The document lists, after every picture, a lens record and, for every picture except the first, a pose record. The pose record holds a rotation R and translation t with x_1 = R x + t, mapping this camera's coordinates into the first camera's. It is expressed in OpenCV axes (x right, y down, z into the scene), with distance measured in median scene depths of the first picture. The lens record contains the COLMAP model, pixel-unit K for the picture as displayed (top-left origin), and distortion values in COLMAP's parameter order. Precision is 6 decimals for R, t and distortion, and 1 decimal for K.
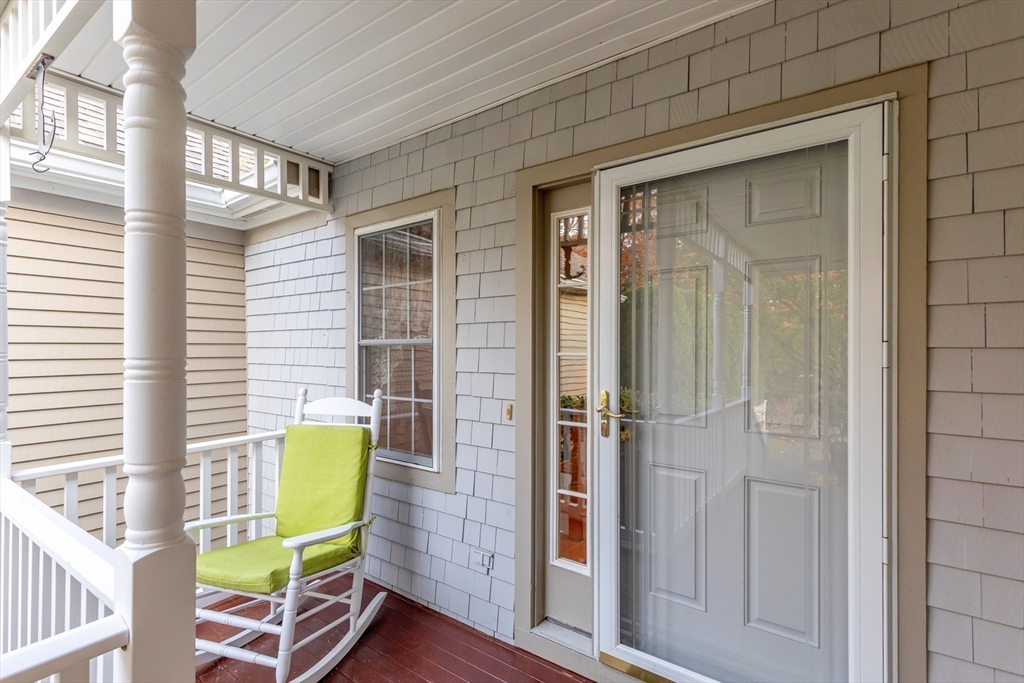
lens RADIAL K [[461.0, 0, 508.3], [0, 461.0, 347.8], [0, 0, 1]] dist [0.010985, -0.001004]
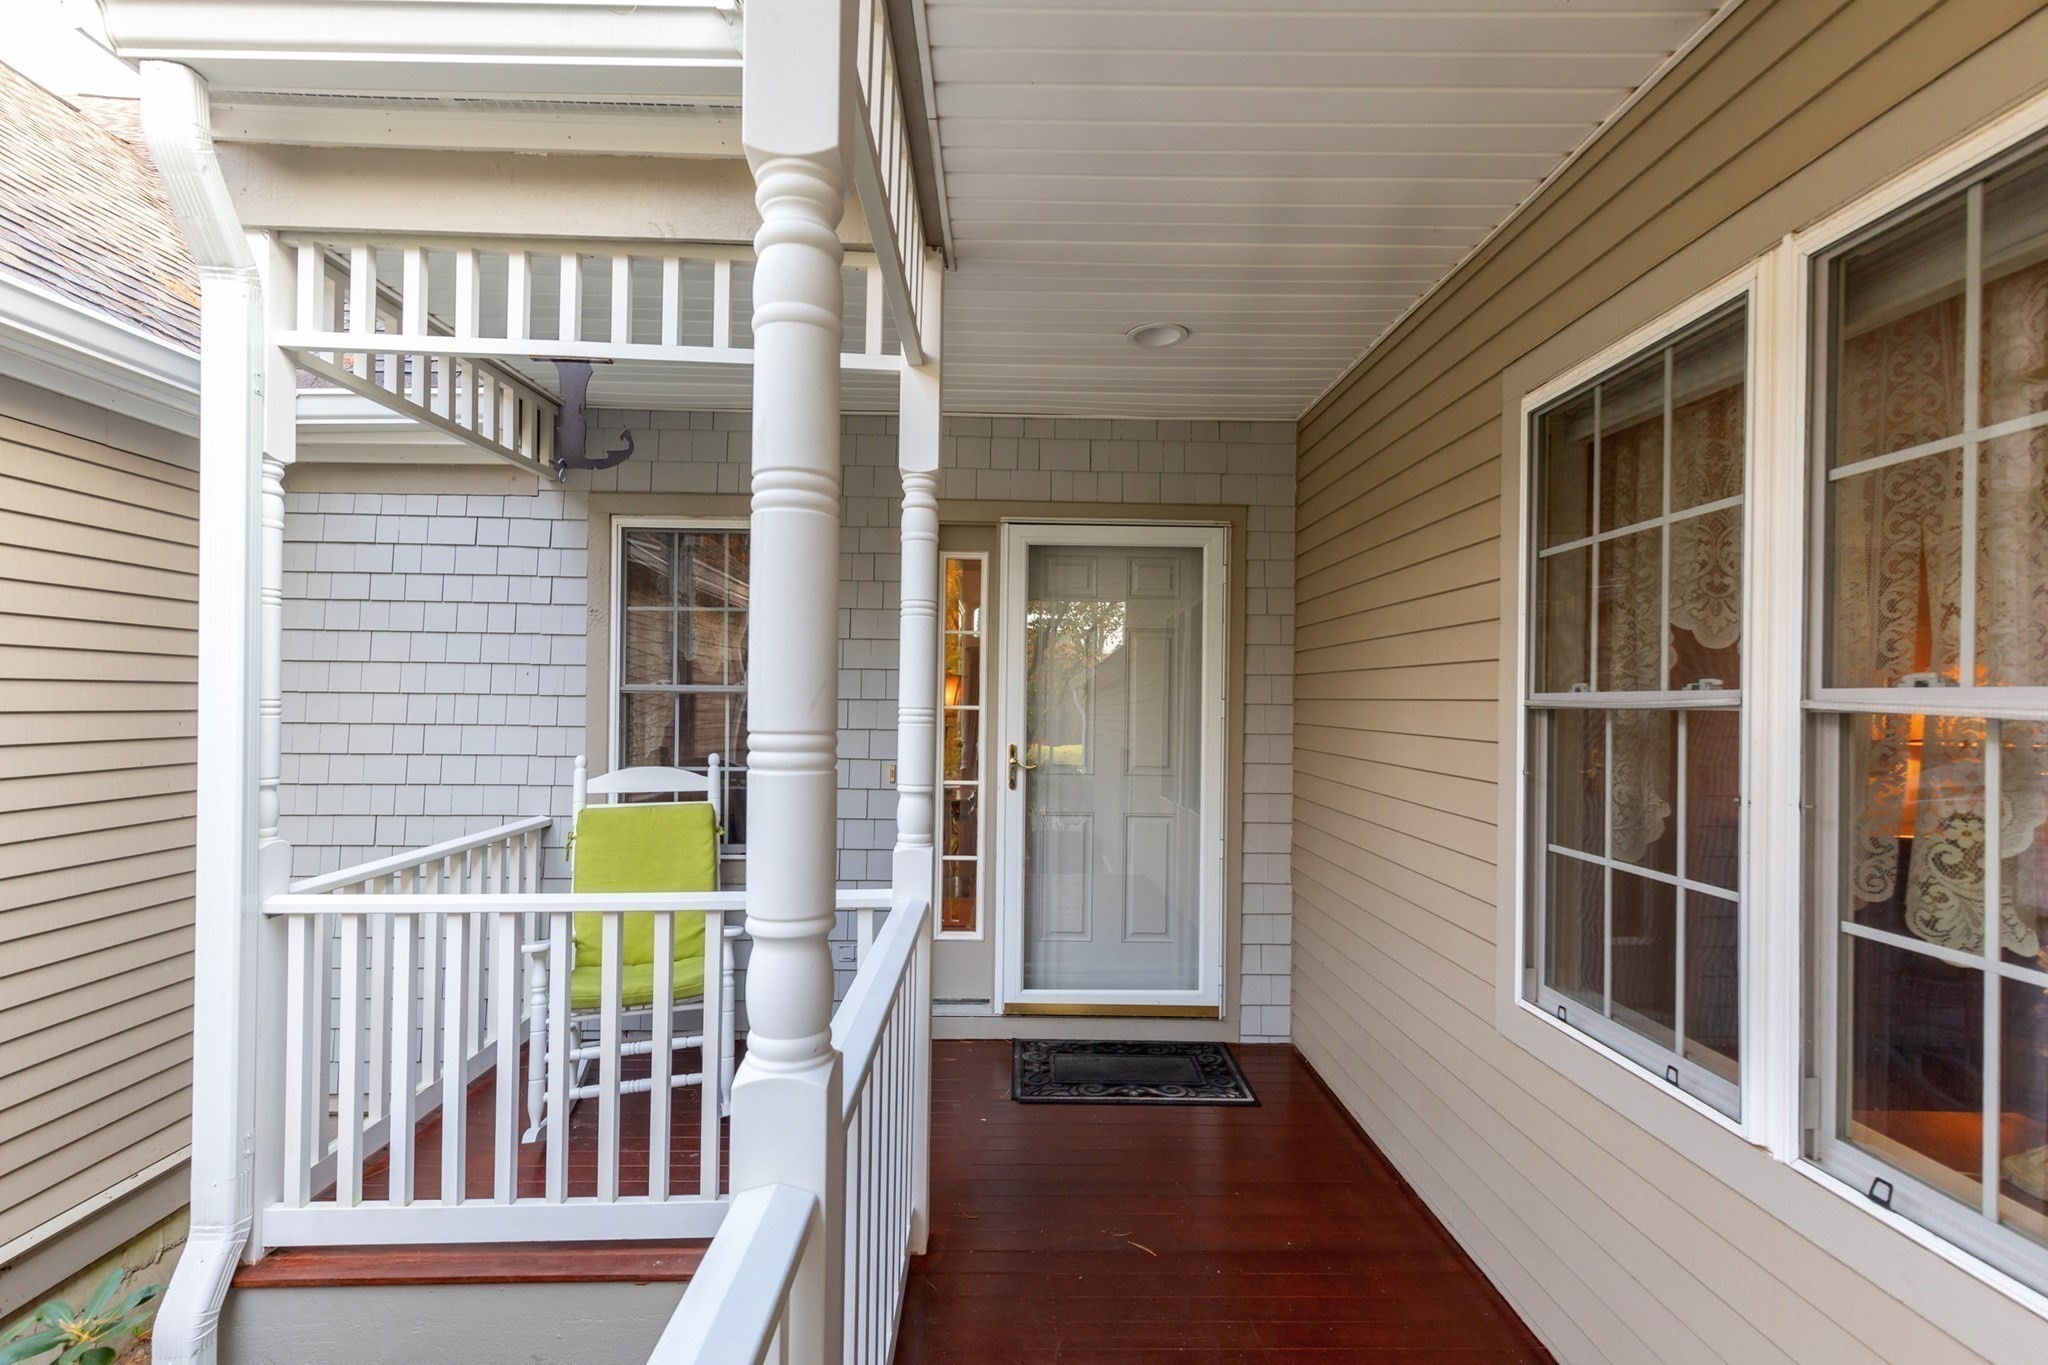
lens RADIAL K [[922.1, 0, 1028.2], [0, 922.1, 691.0], [0, 0, 1]] dist [0.010985, -0.001004]
pose [[0.782398, 0.014983, 0.622598, -0.693620], [-0.013640, 0.999883, -0.006920, -0.006142], [-0.622629, -0.003078, 0.782511, -0.406711]]
